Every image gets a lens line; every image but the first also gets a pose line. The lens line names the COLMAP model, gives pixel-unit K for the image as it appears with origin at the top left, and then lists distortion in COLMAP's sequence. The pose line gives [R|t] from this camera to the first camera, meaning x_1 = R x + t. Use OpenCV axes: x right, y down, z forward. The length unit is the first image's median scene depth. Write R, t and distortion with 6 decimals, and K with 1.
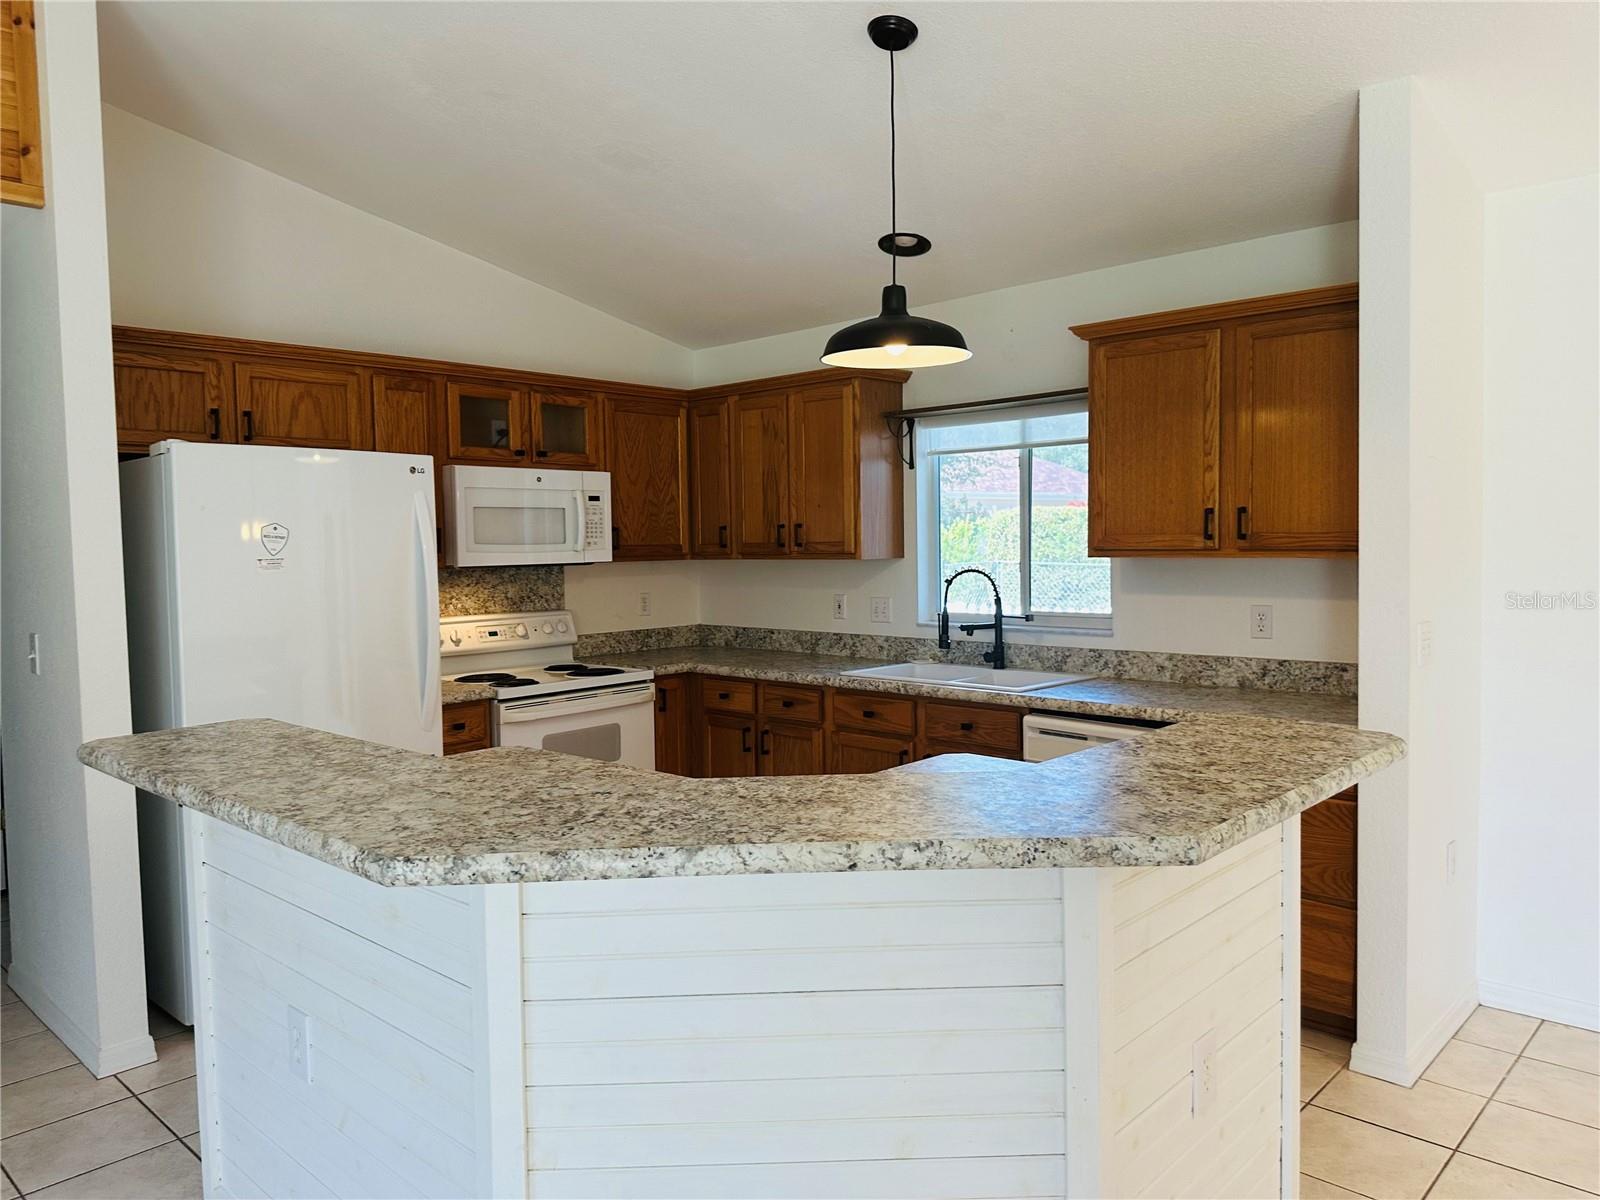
lens RADIAL K [[1122.7, 0, 779.5], [0, 1122.7, 612.5], [0, 0, 1]] dist [0.062108, -0.084474]
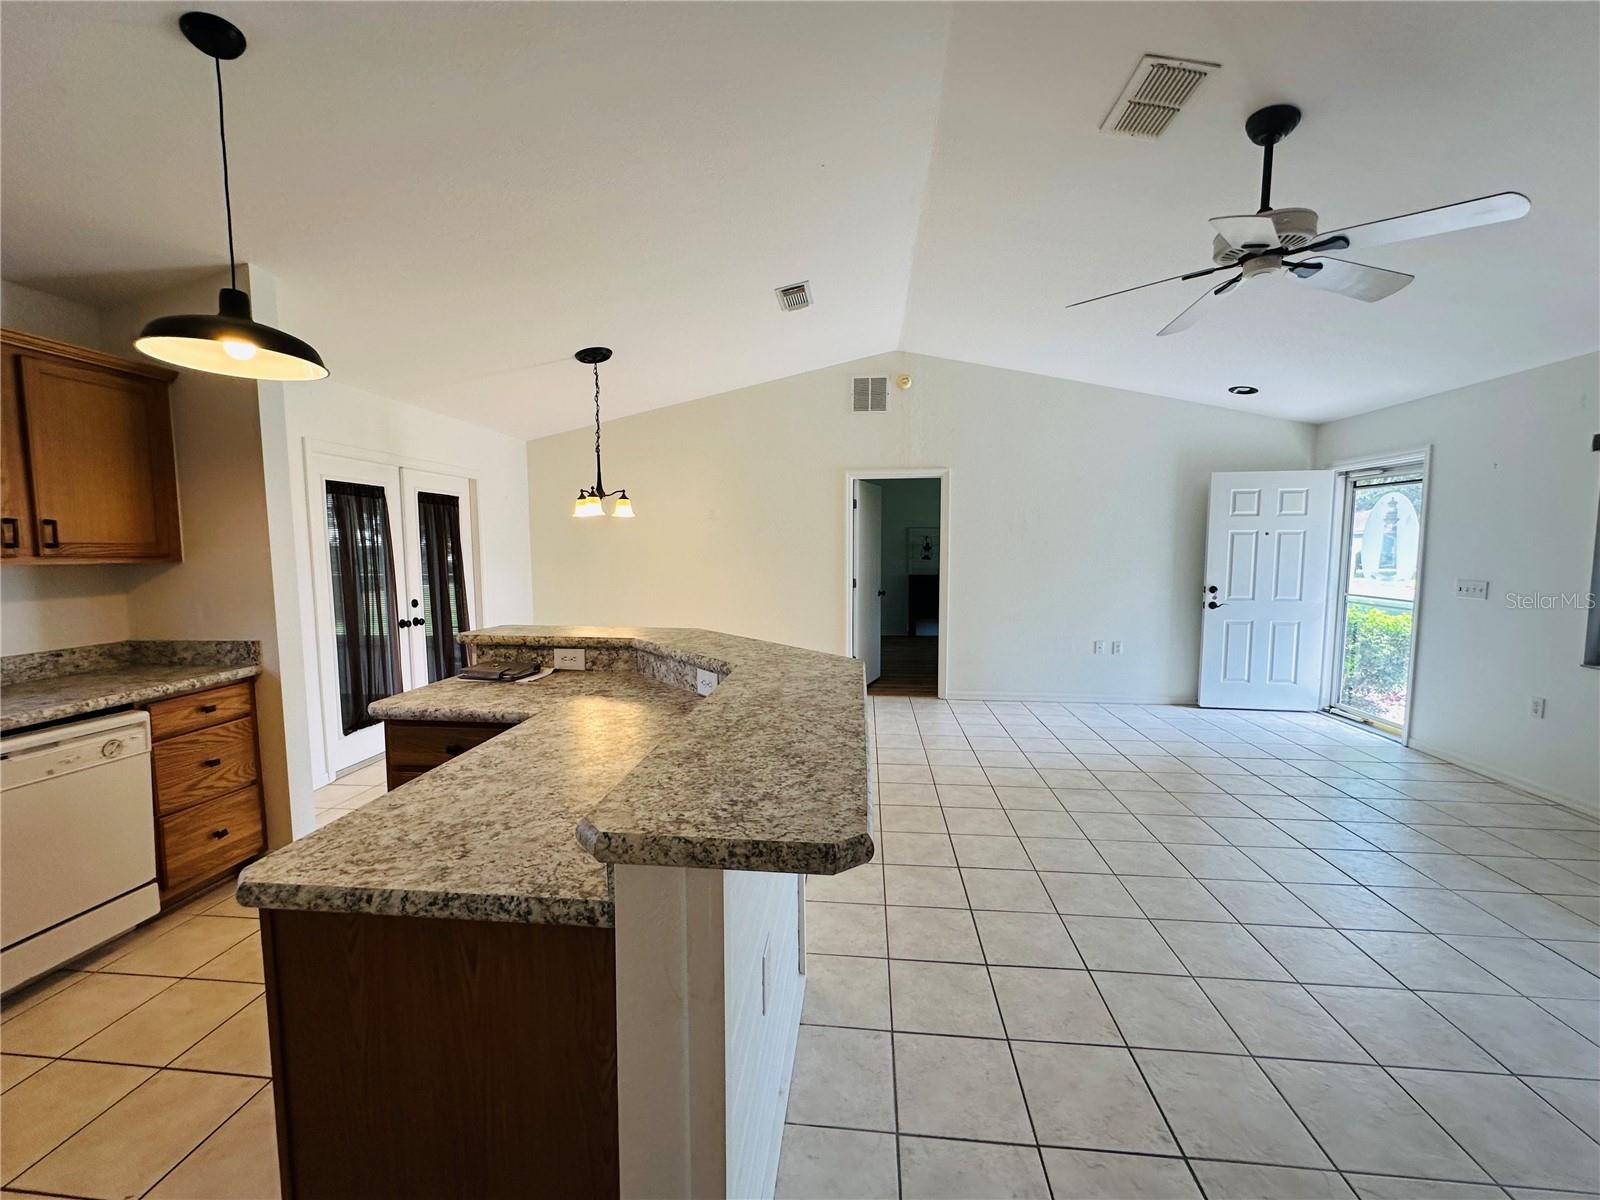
lens RADIAL K [[639.0, 0, 800.6], [0, 639.0, 600.3], [0, 0, 1]] dist [-0.007366, 0.002448]
pose [[-0.615109, -0.050234, 0.786840, -0.515486], [0.065224, 0.991306, 0.114276, -0.033637], [-0.785739, 0.121613, -0.606485, 0.736685]]
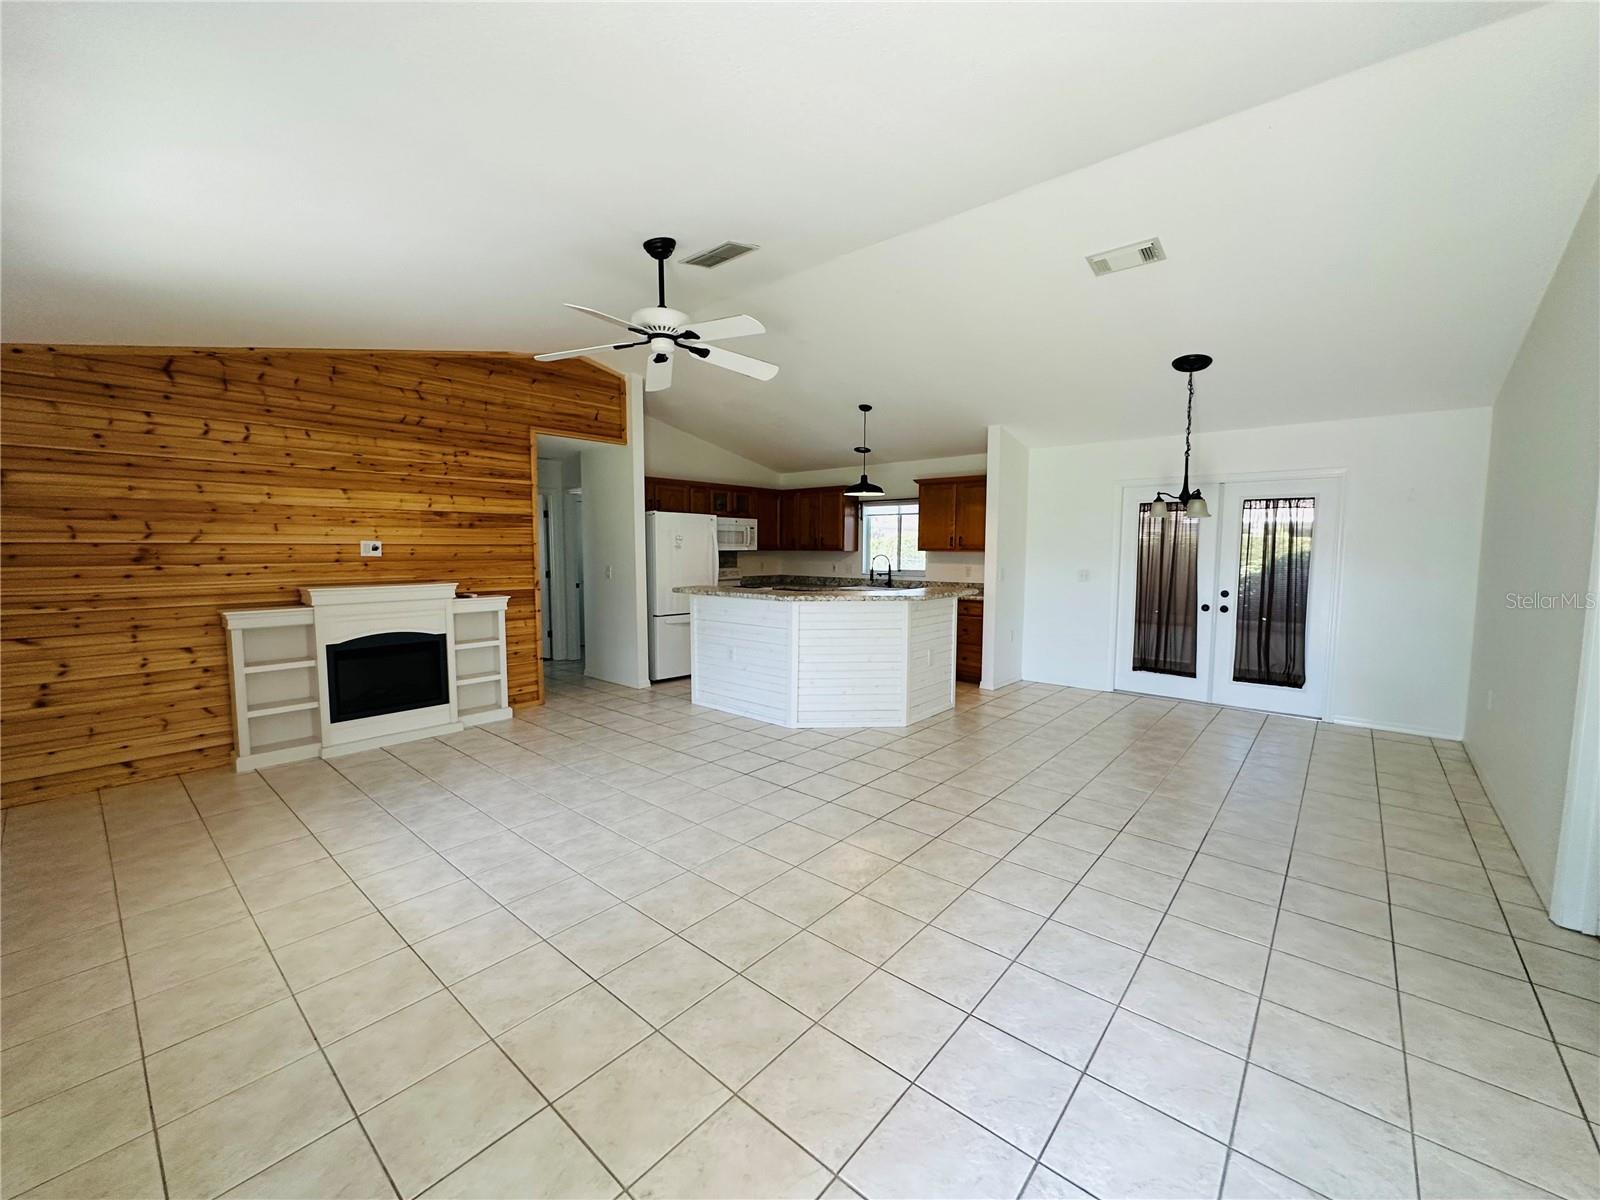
lens RADIAL K [[639.0, 0, 798.8], [0, 639.0, 595.3], [0, 0, 1]] dist [-0.007366, 0.002448]
pose [[0.998341, 0.017283, 0.054924, -0.167669], [-0.017818, 0.999798, 0.009271, 0.068875], [-0.054752, -0.010234, 0.998448, -0.826415]]
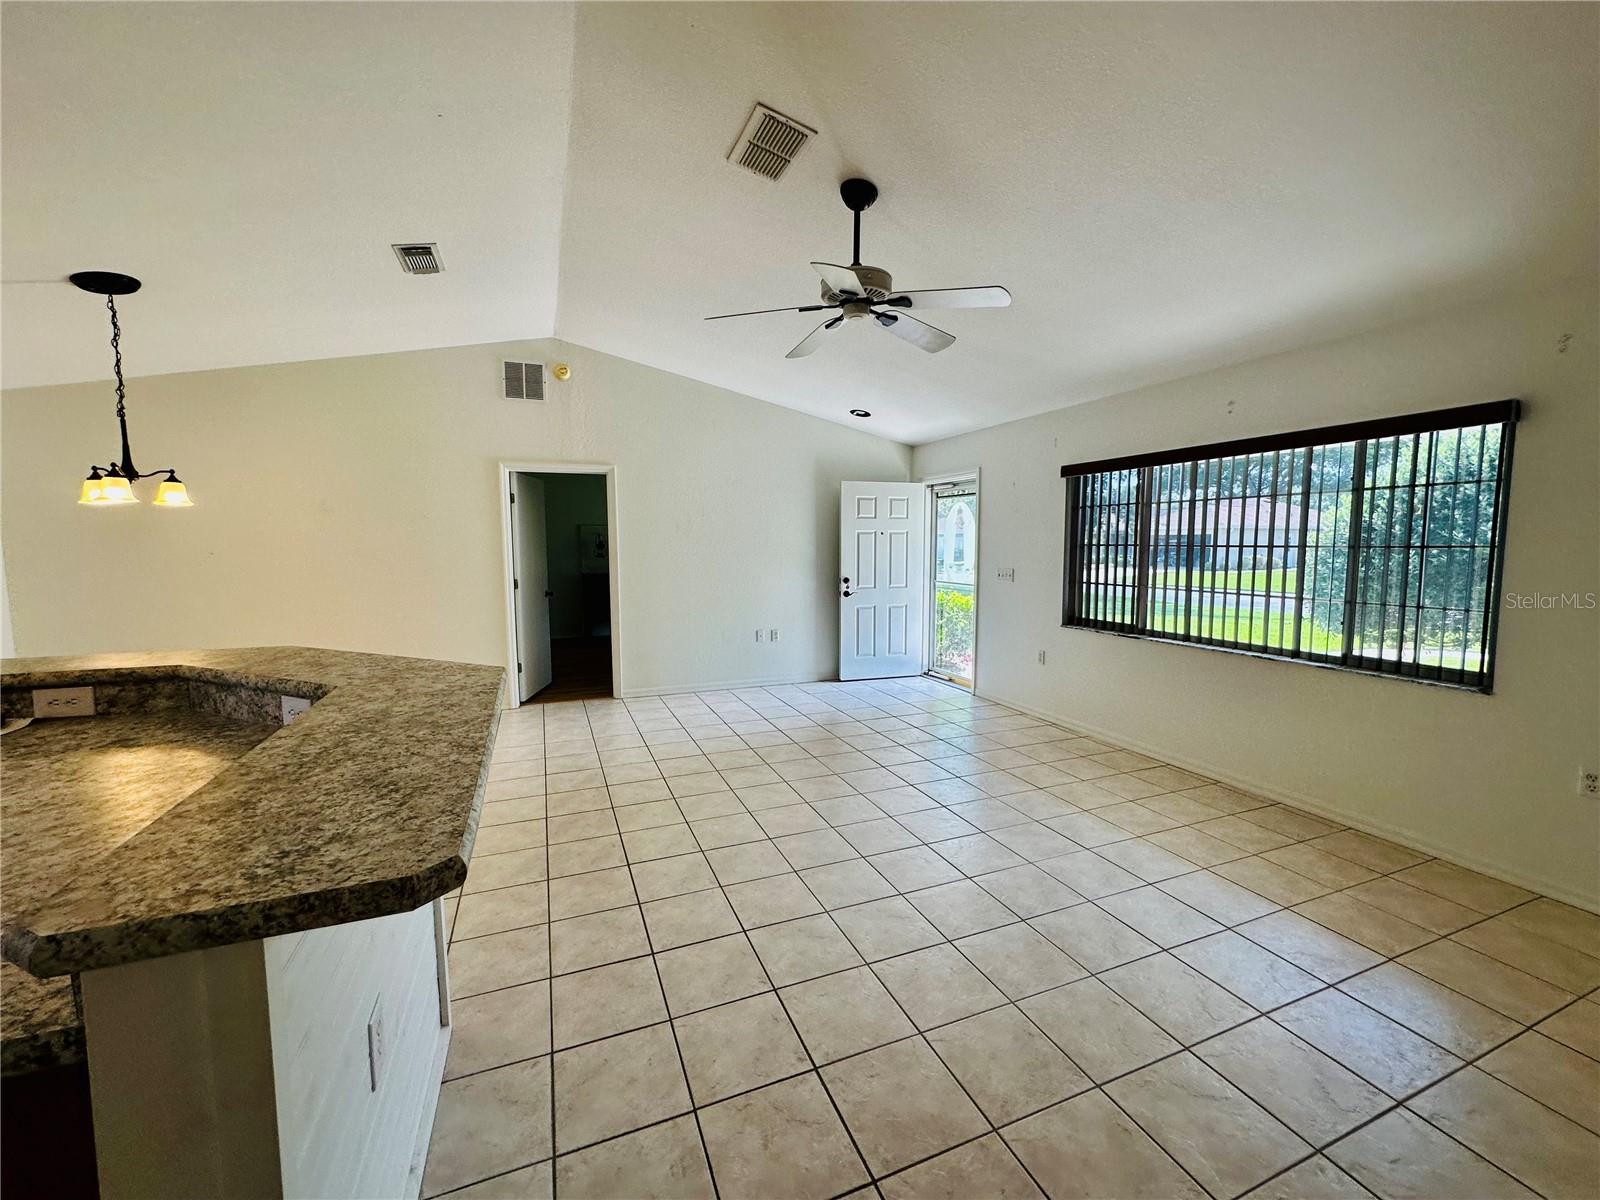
lens RADIAL K [[639.0, 0, 797.8], [0, 639.0, 600.8], [0, 0, 1]] dist [-0.007366, 0.002448]
pose [[-0.911499, -0.019152, 0.410855, -0.537981], [0.044662, 0.988400, 0.145158, -0.031887], [-0.408870, 0.150661, -0.900071, 0.722049]]
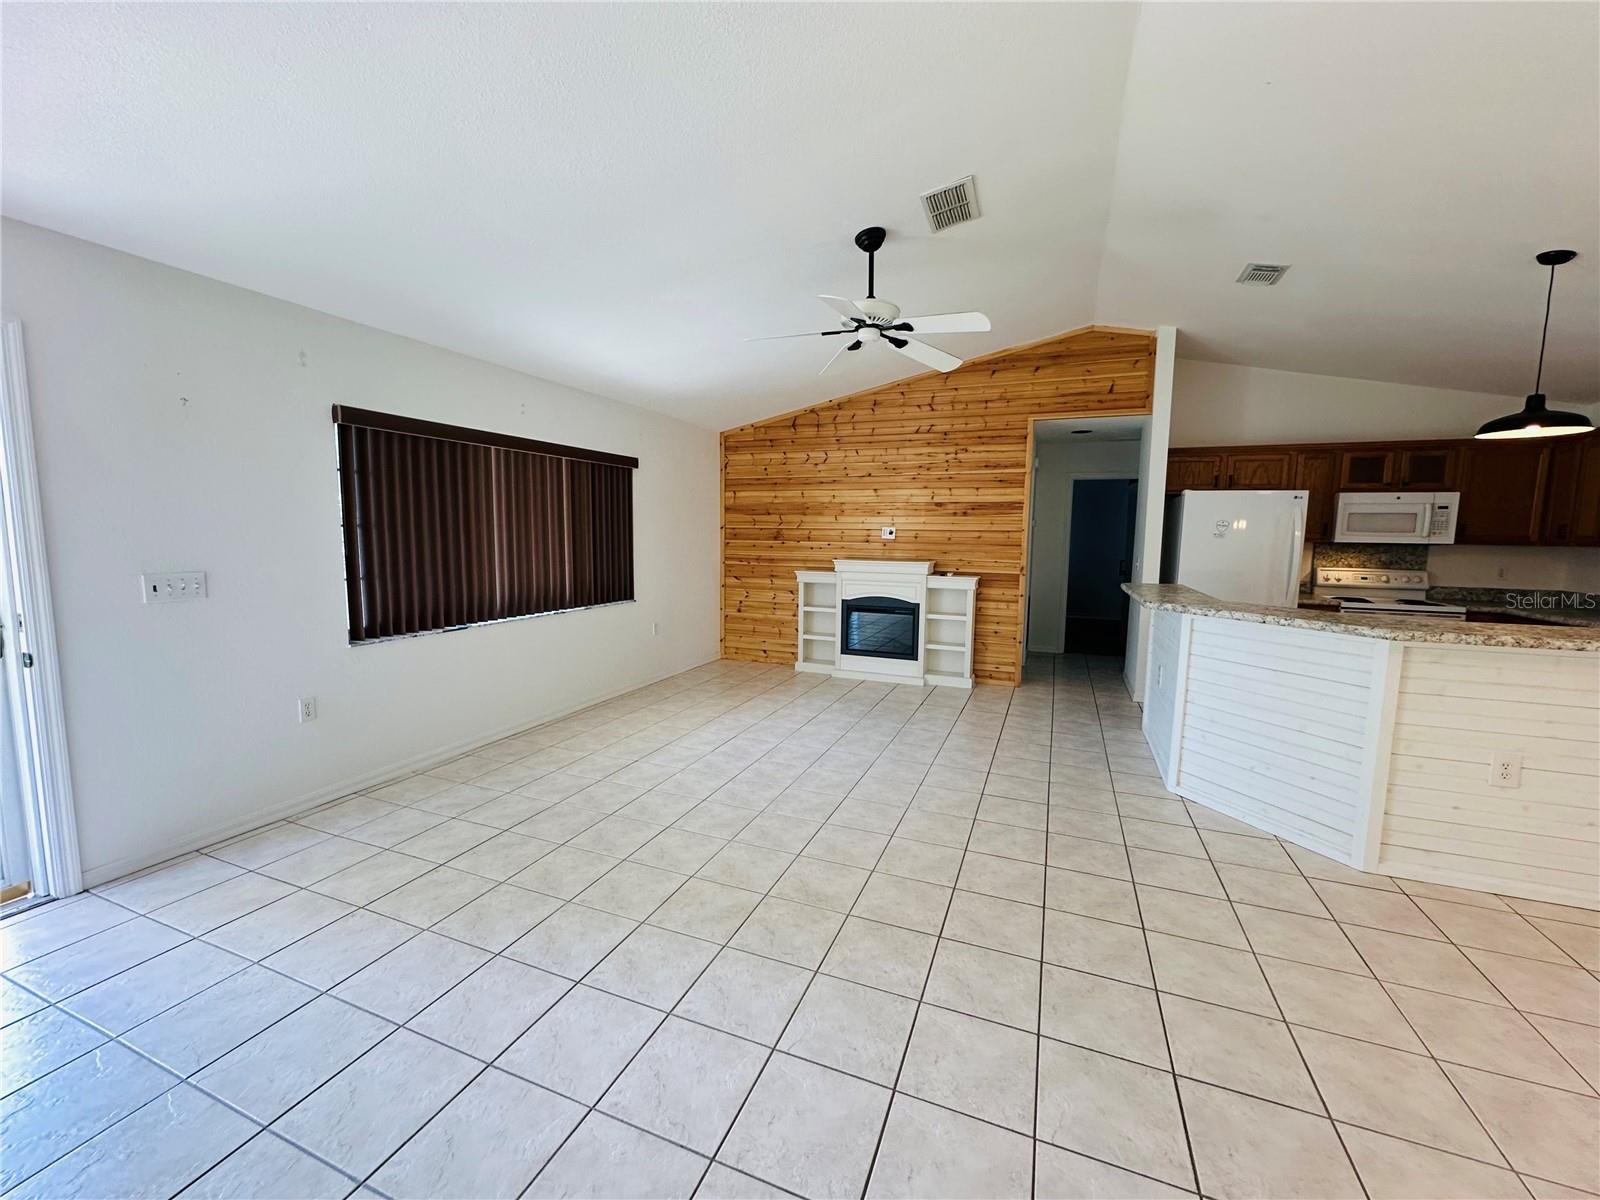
lens RADIAL K [[639.0, 0, 809.6], [0, 639.0, 598.4], [0, 0, 1]] dist [-0.007366, 0.002448]
pose [[0.379012, 0.120137, -0.917560, 0.493599], [-0.081240, 0.992029, 0.096330, 0.031387], [0.921819, 0.038032, 0.385751, -0.379691]]
